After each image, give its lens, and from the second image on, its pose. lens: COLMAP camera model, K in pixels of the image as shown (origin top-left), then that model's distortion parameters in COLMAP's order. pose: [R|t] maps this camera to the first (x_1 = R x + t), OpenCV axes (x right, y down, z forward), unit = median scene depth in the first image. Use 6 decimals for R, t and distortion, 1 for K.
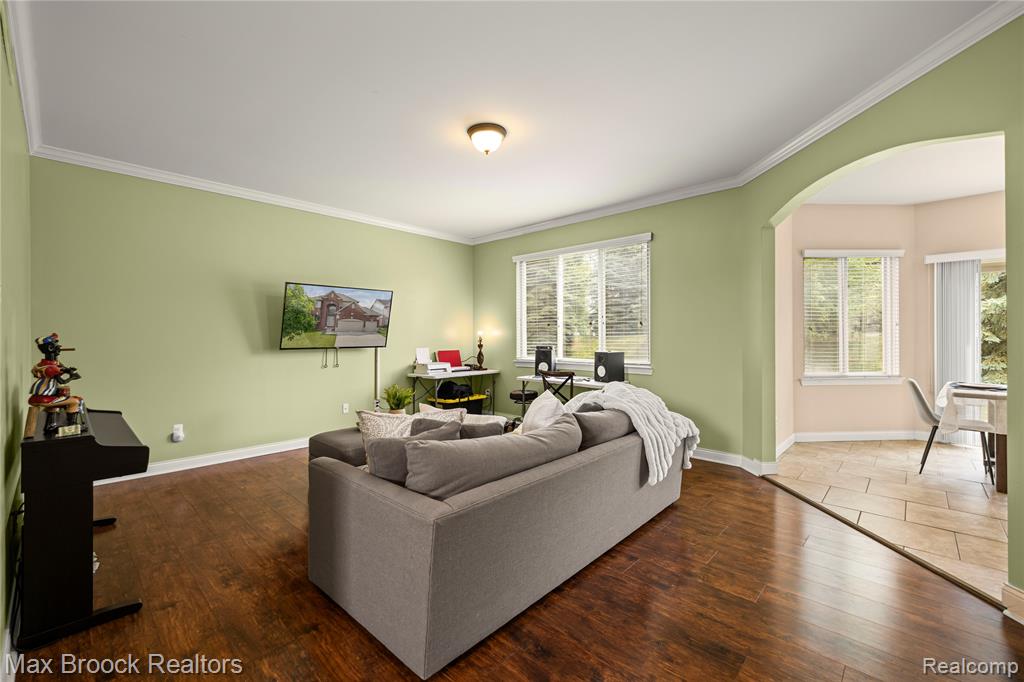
lens RADIAL K [[450.6, 0, 512.8], [0, 450.6, 337.1], [0, 0, 1]] dist [0.000871, -0.000034]
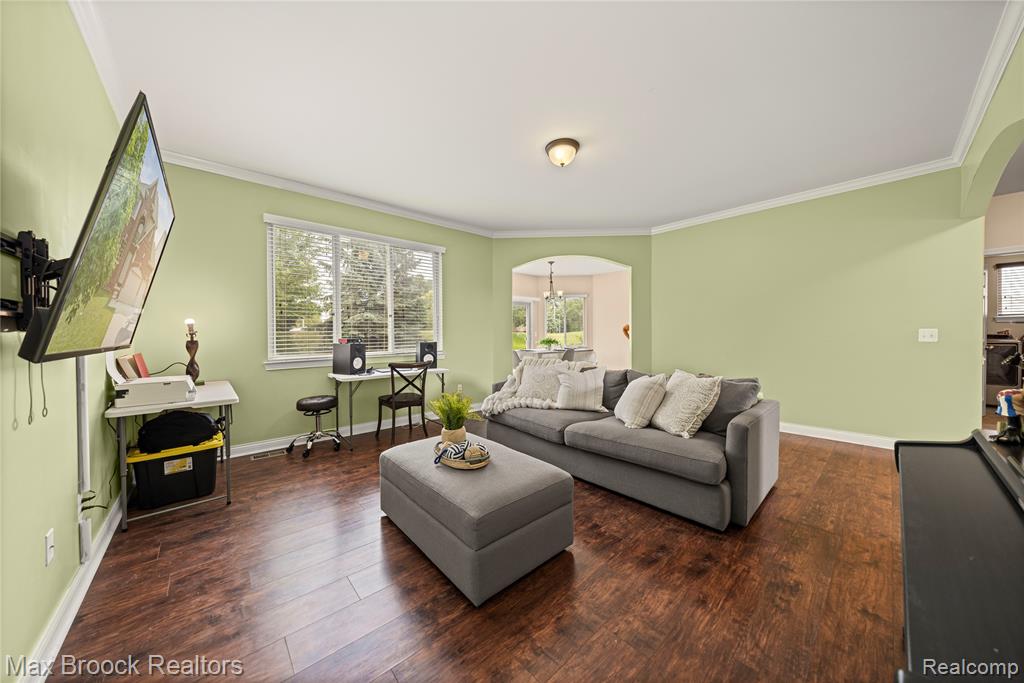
lens RADIAL K [[341.9, 0, 513.1], [0, 341.9, 338.5], [0, 0, 1]] dist [-0.001561, 0.000015]
pose [[0.055377, -0.017066, 0.998320, -1.343578], [0.003336, 0.999851, 0.016907, 0.024511], [-0.998460, 0.002394, 0.055426, 1.523992]]
